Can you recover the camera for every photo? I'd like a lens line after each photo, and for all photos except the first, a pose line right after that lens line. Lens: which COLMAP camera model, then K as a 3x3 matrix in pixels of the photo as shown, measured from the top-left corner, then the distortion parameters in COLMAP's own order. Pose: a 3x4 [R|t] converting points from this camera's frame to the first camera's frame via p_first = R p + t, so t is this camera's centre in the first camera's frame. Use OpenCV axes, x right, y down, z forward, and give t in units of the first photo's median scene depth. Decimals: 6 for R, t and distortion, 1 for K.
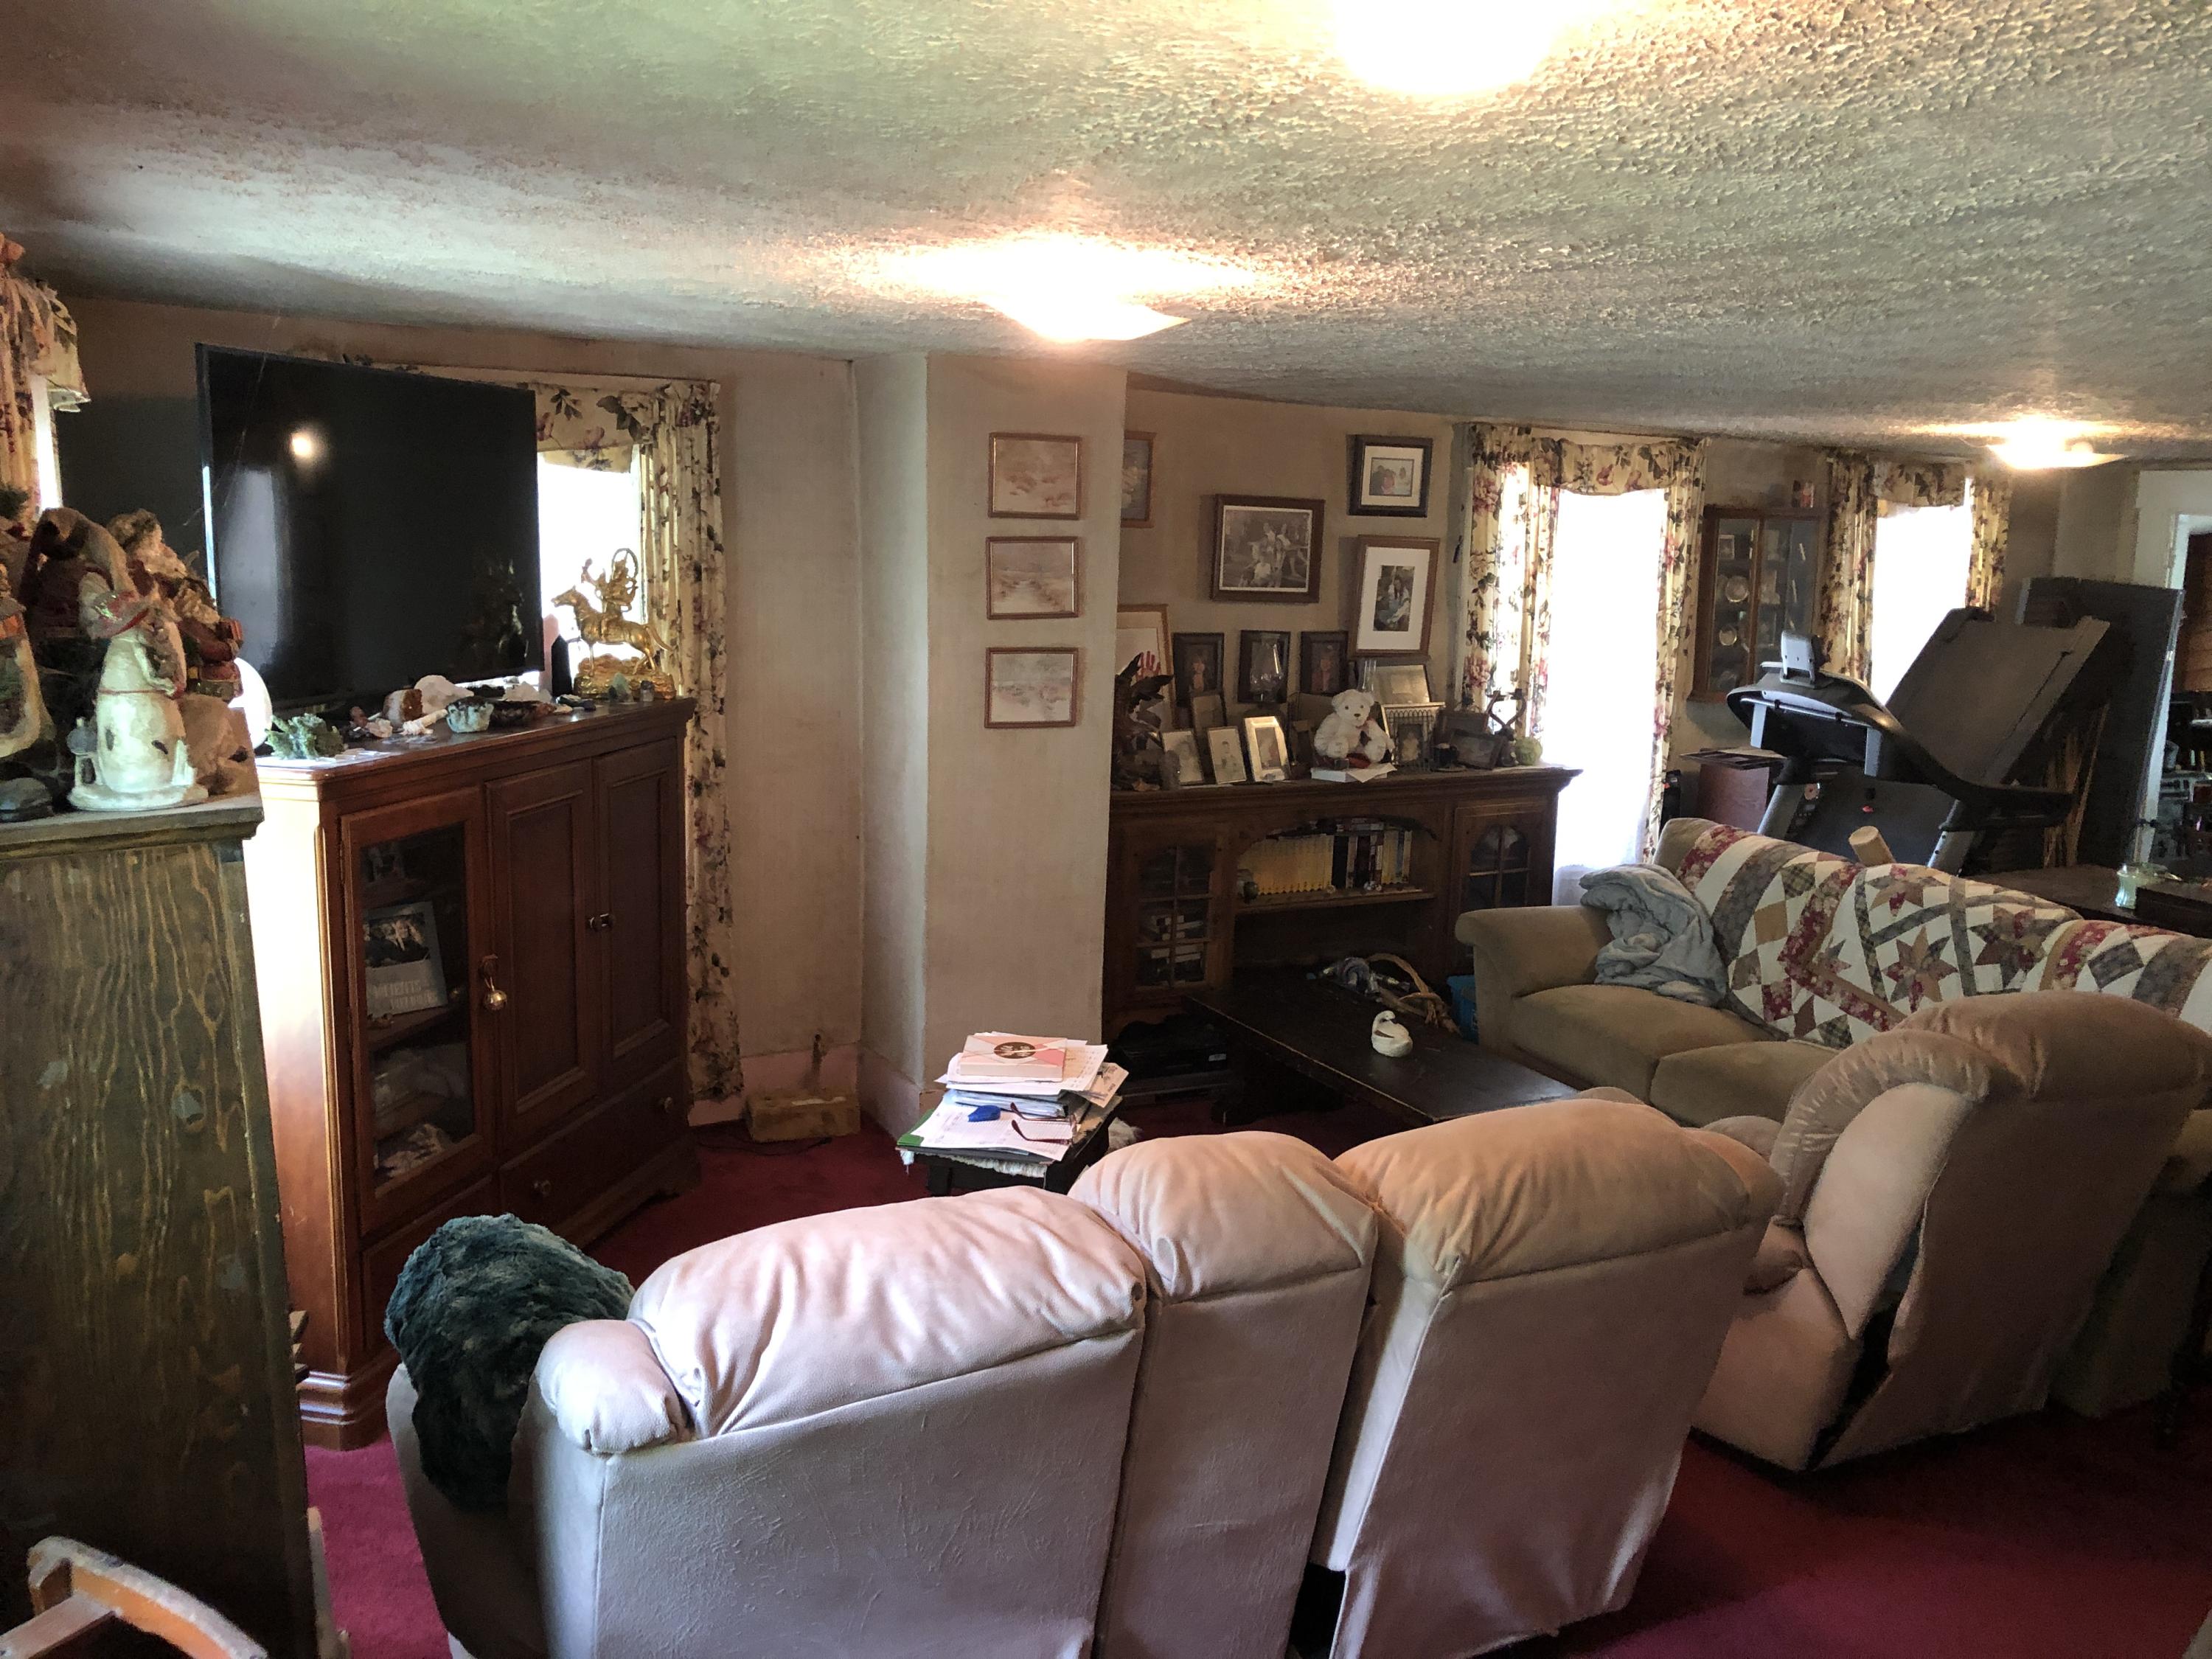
lens RADIAL K [[1762.5, 0, 1106.0], [0, 1762.5, 829.5], [0, 0, 1]] dist [0.001419, -0.000171]
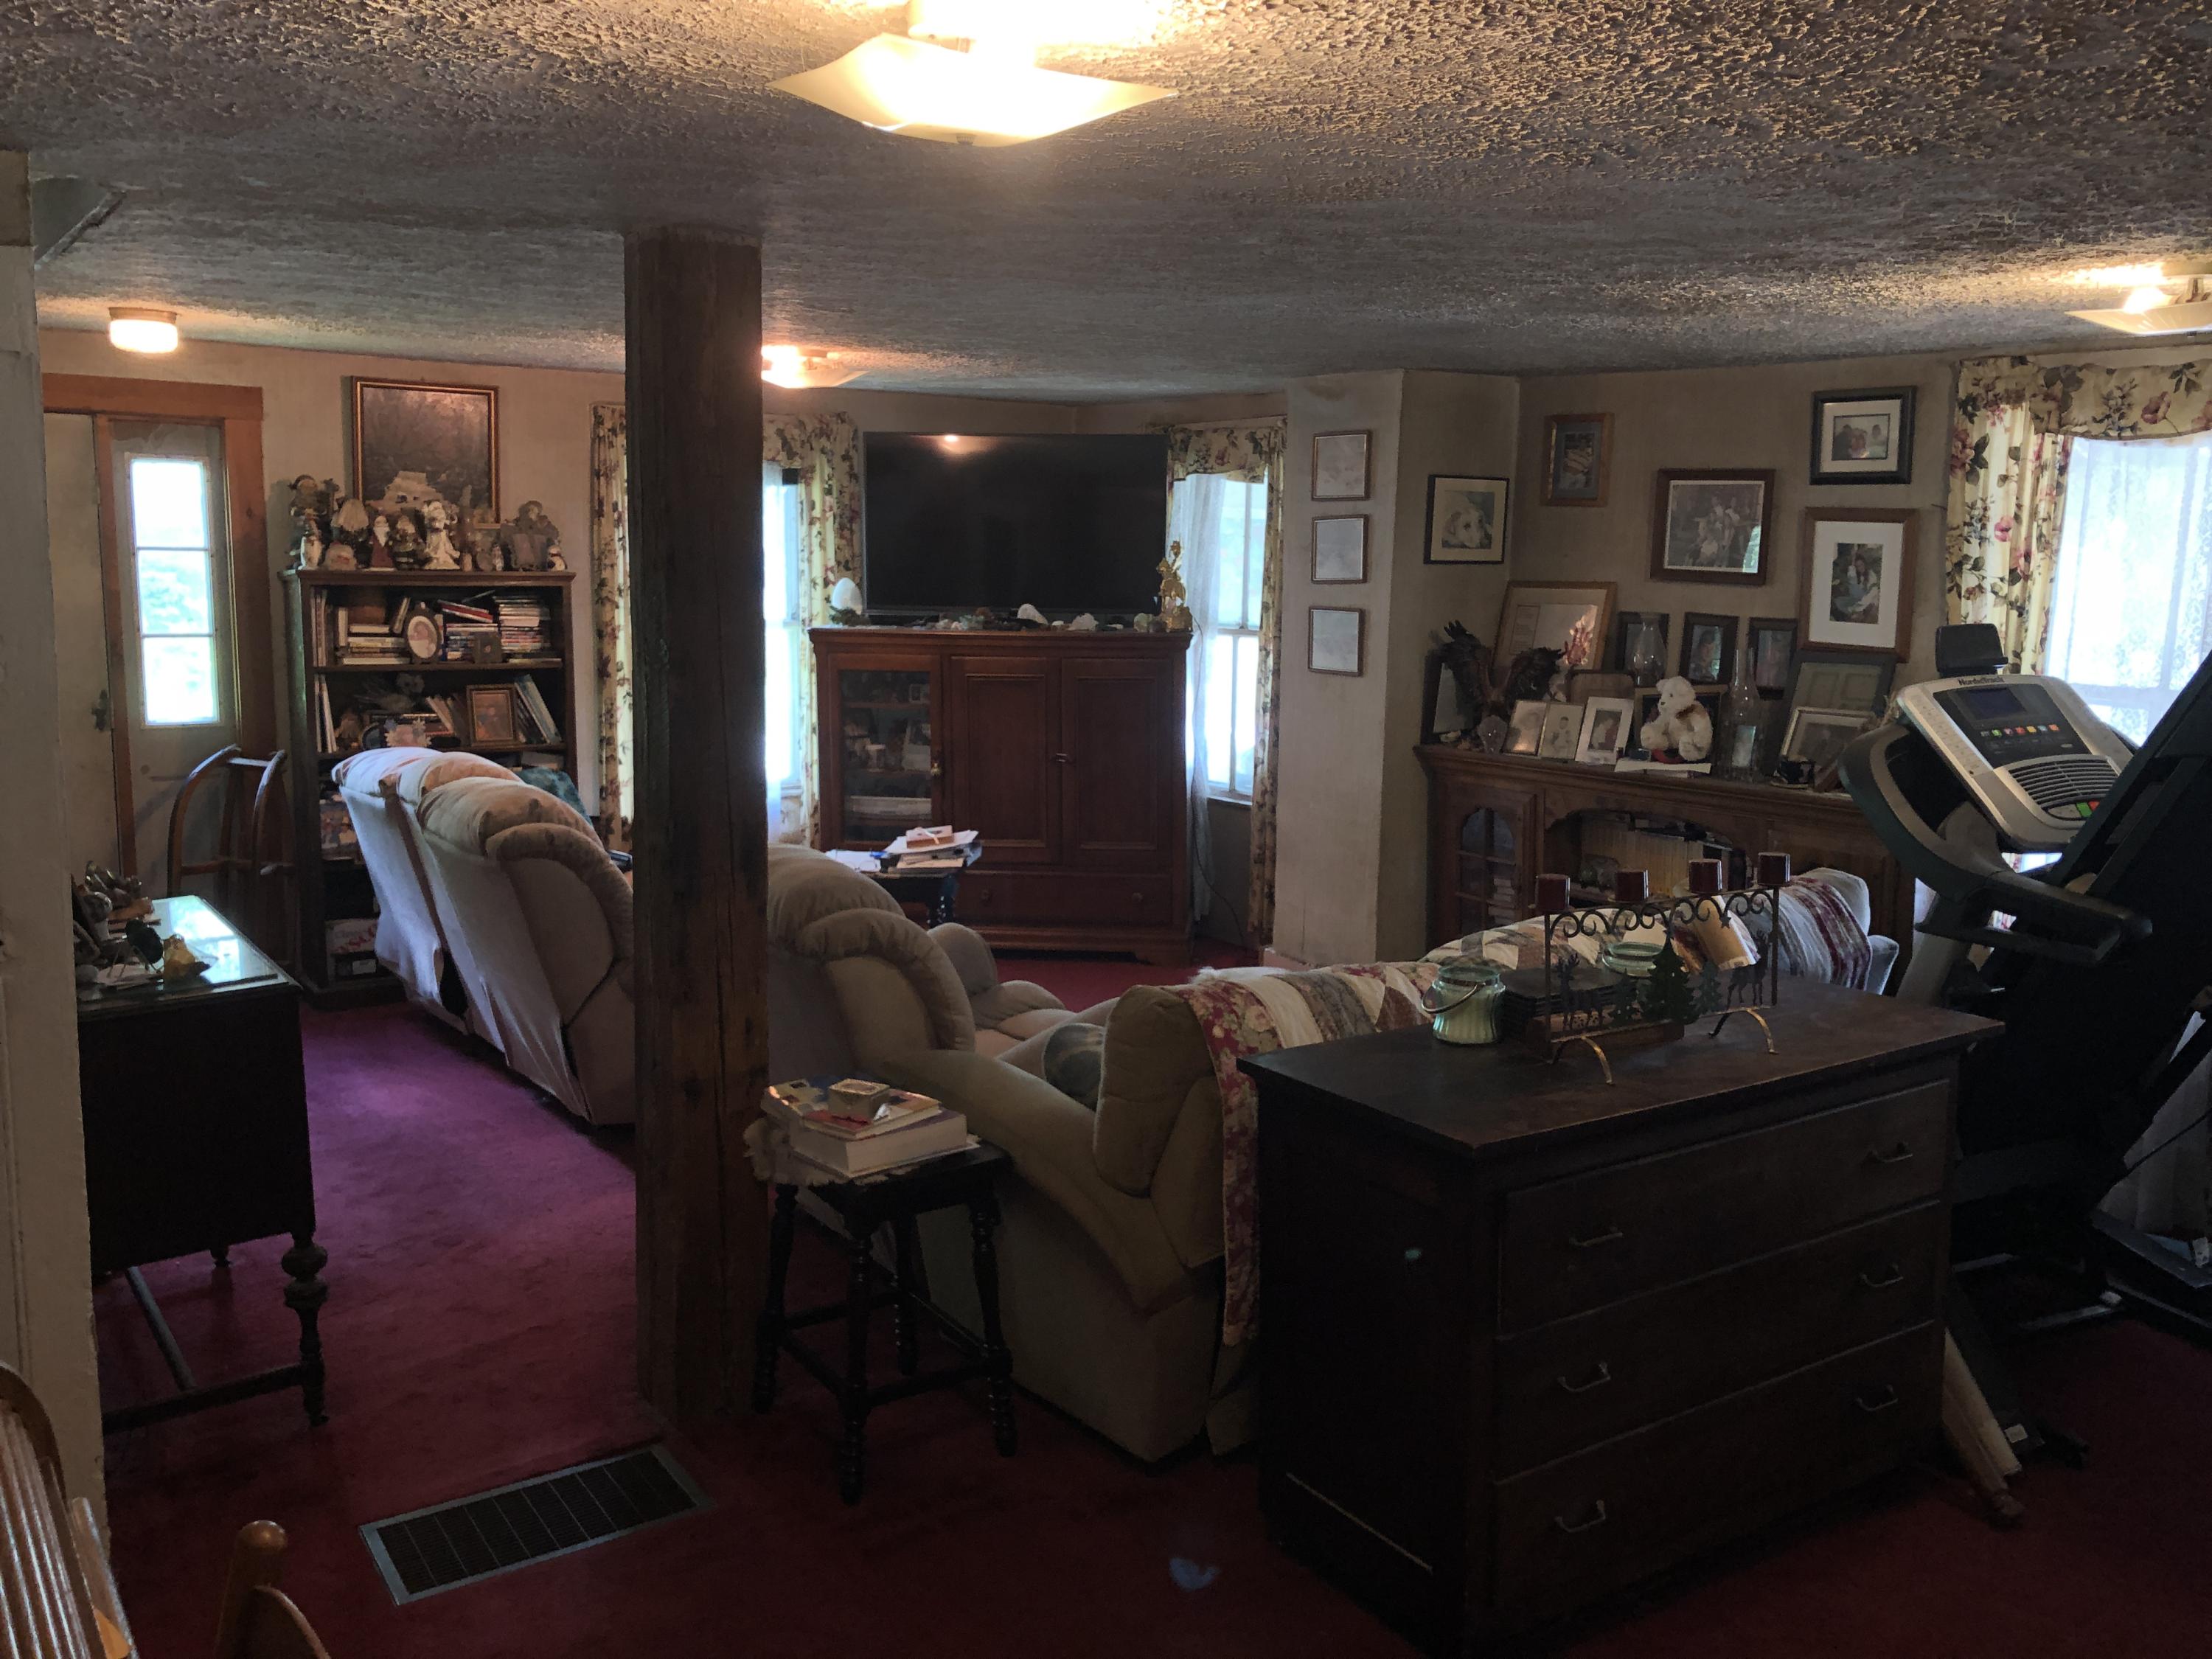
lens RADIAL K [[1857.1, 0, 1106.0], [0, 1857.1, 829.5], [0, 0, 1]] dist [-0.171443, 0.180133]
pose [[0.148921, 0.132720, -0.979902, 0.963233], [-0.159138, 0.981252, 0.108717, -0.054338], [0.975960, 0.139749, 0.167250, 0.535799]]
